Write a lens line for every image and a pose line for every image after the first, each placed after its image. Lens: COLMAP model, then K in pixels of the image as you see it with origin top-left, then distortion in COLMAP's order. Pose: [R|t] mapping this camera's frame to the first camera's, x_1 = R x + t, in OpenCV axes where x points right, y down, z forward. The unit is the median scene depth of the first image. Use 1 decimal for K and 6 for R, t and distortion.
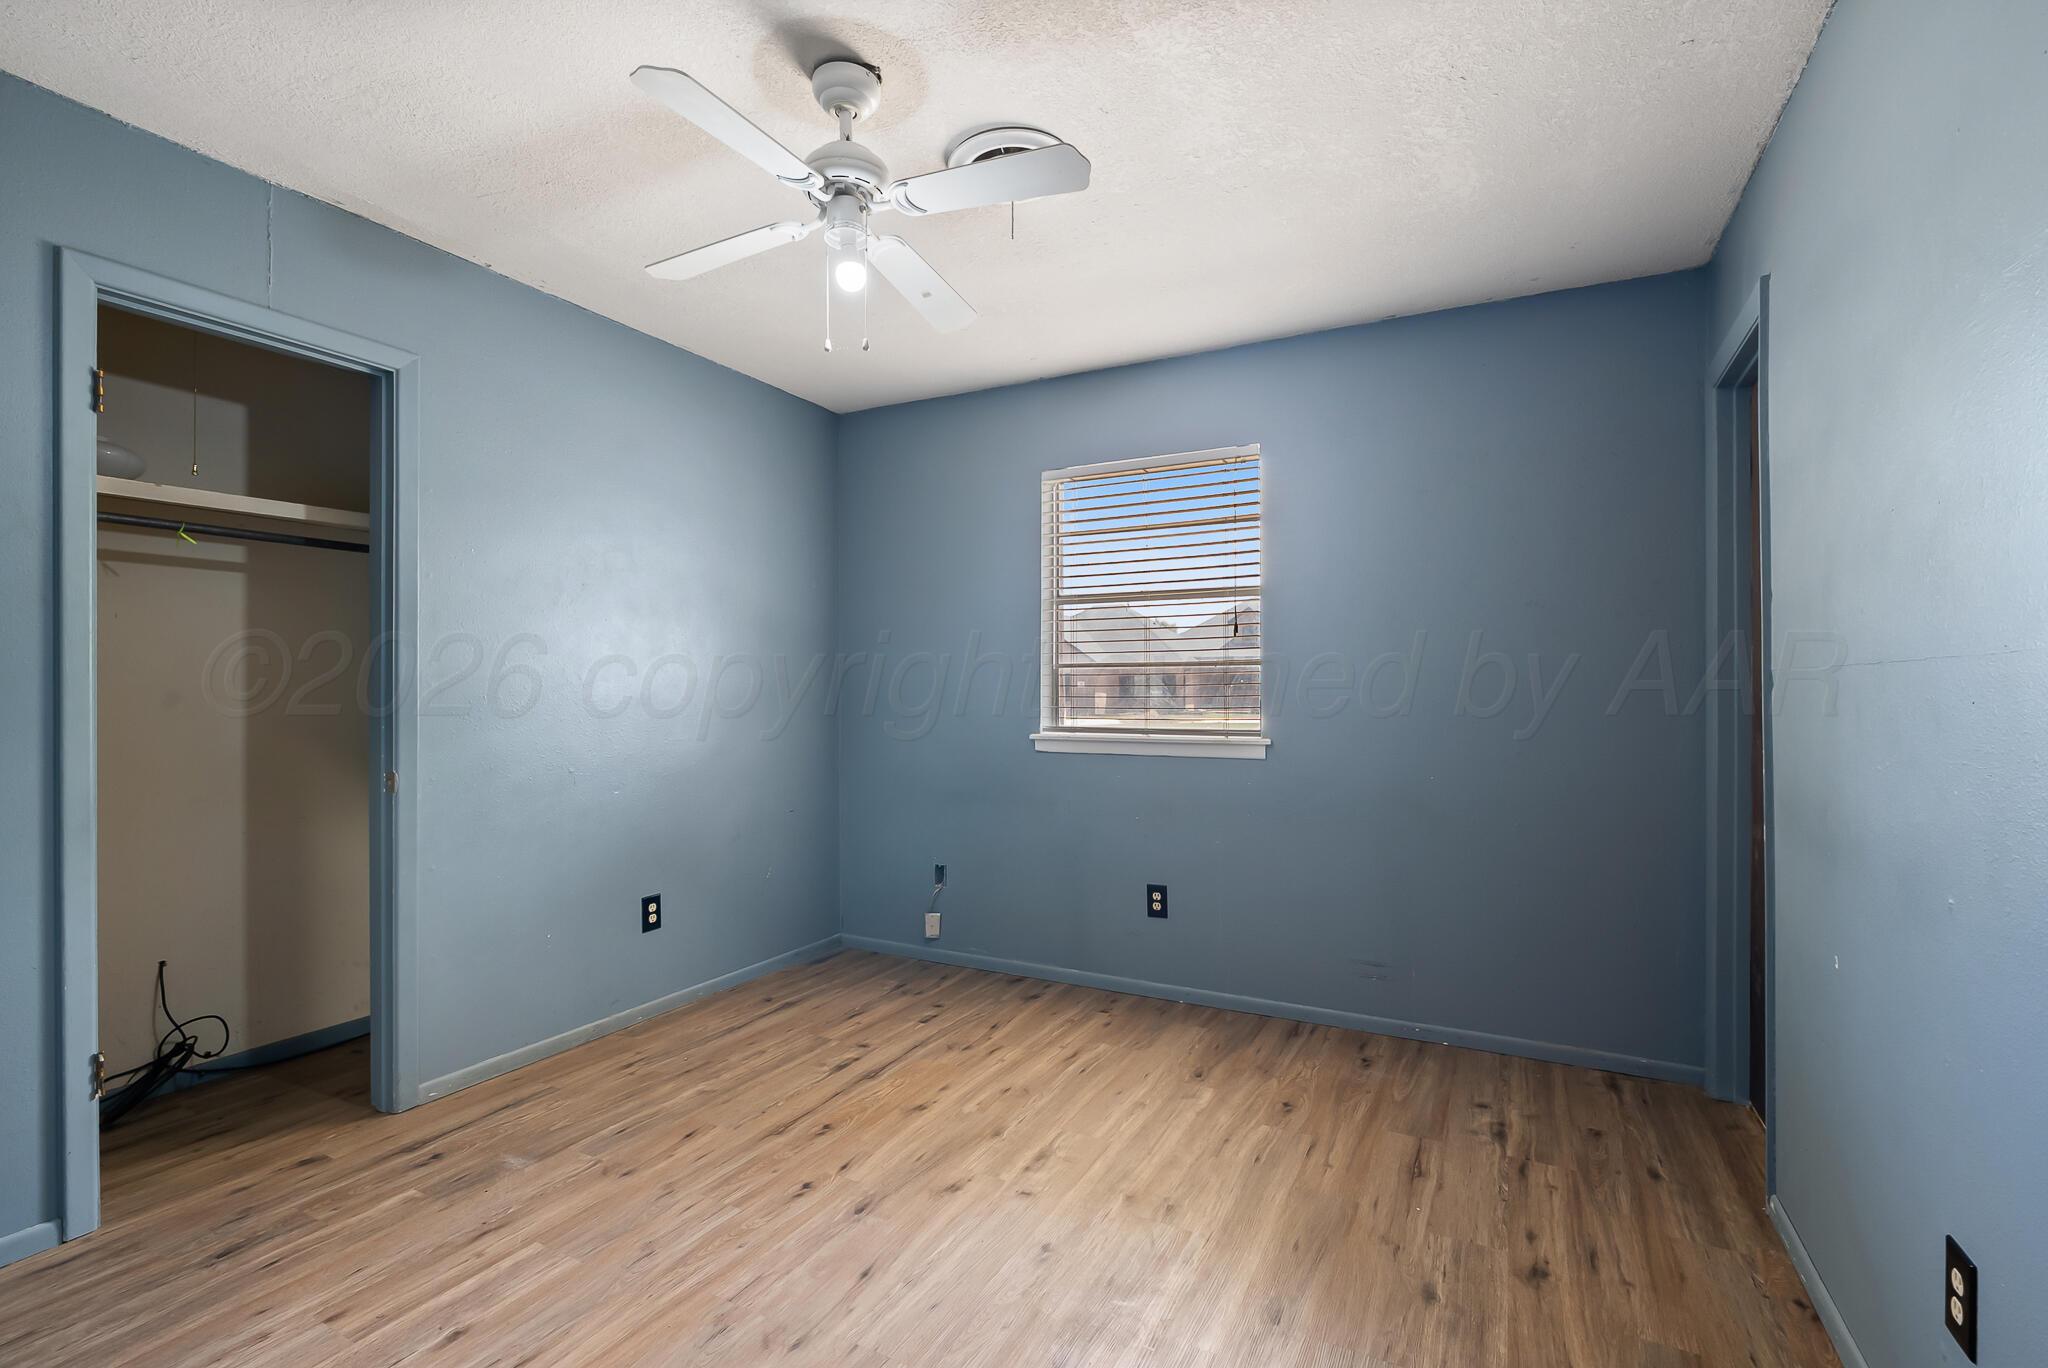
lens RADIAL K [[916.1, 0, 1020.8], [0, 916.1, 683.9], [0, 0, 1]] dist [-0.014609, -0.000595]
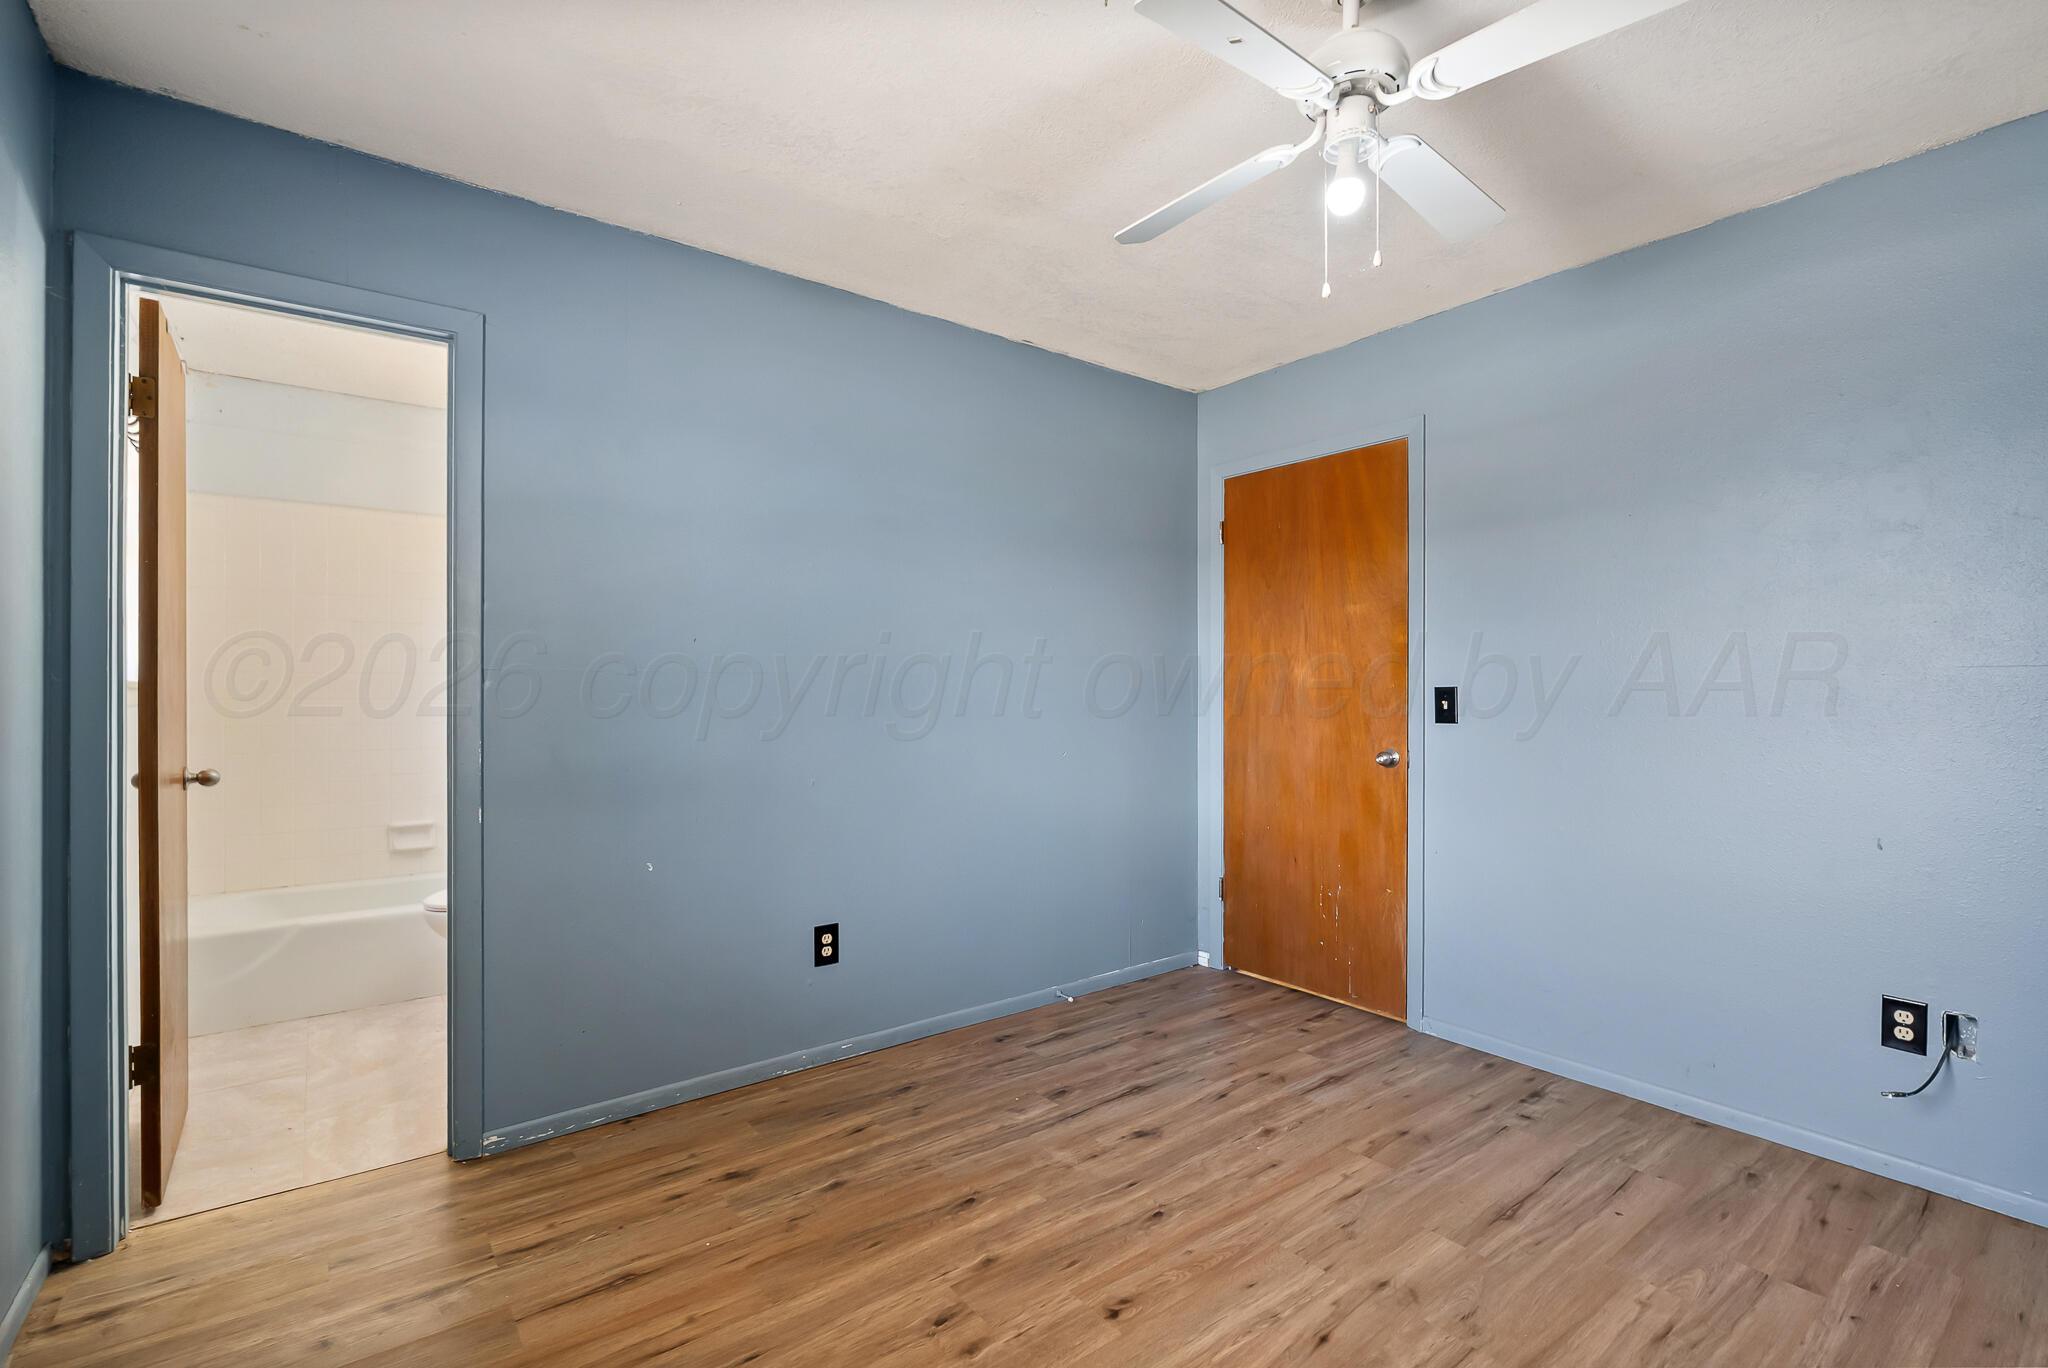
lens RADIAL K [[916.1, 0, 1023.1], [0, 916.1, 683.0], [0, 0, 1]] dist [-0.014609, -0.000595]
pose [[-0.908004, 0.000565, 0.418960, -0.276857], [-0.002484, 0.999974, -0.006732, 0.010705], [-0.418953, -0.007153, -0.907980, 1.934748]]
